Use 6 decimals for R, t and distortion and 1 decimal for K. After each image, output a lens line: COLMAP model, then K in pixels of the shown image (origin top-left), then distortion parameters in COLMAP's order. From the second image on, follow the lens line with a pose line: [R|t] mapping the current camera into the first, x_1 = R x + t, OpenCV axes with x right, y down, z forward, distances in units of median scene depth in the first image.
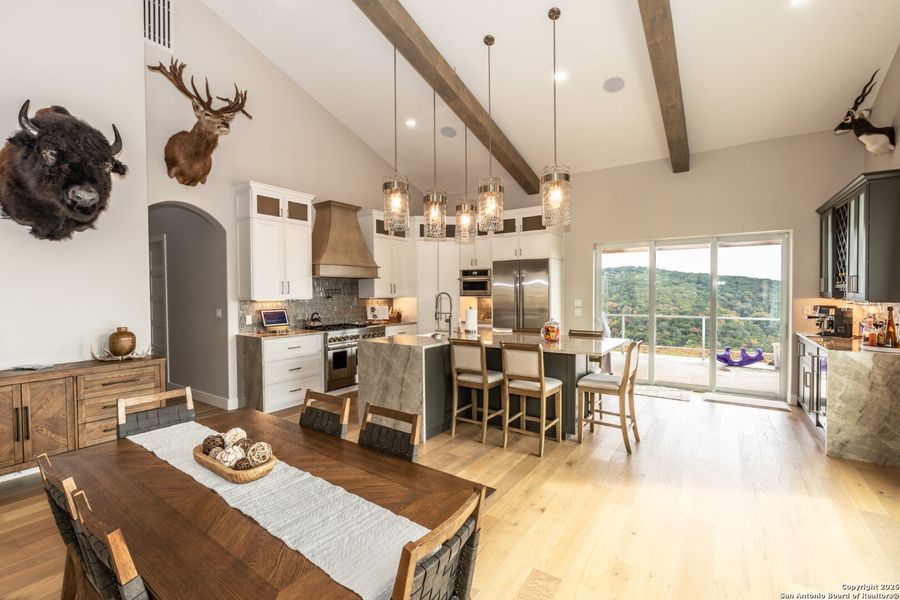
lens RADIAL K [[402.1, 0, 445.6], [0, 402.1, 297.3], [0, 0, 1]] dist [-0.004353, -0.000434]
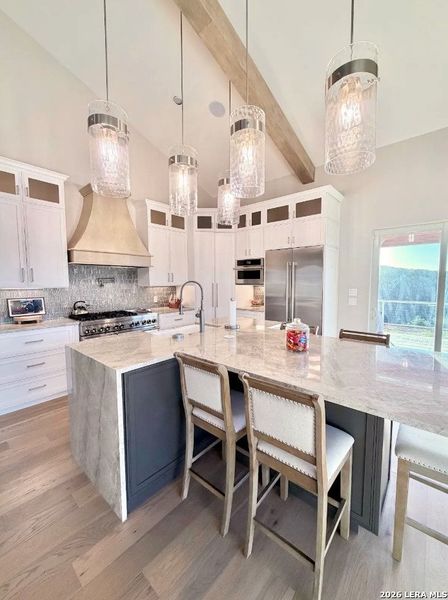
lens RADIAL K [[244.2, 0, 226.9], [0, 244.2, 302.1], [0, 0, 1]] dist [0.001185, 0.000020]
pose [[0.995744, 0.012149, -0.091362, 0.081447], [-0.005435, 0.997290, 0.073373, -0.004393], [0.092006, -0.072564, 0.993111, 0.384087]]
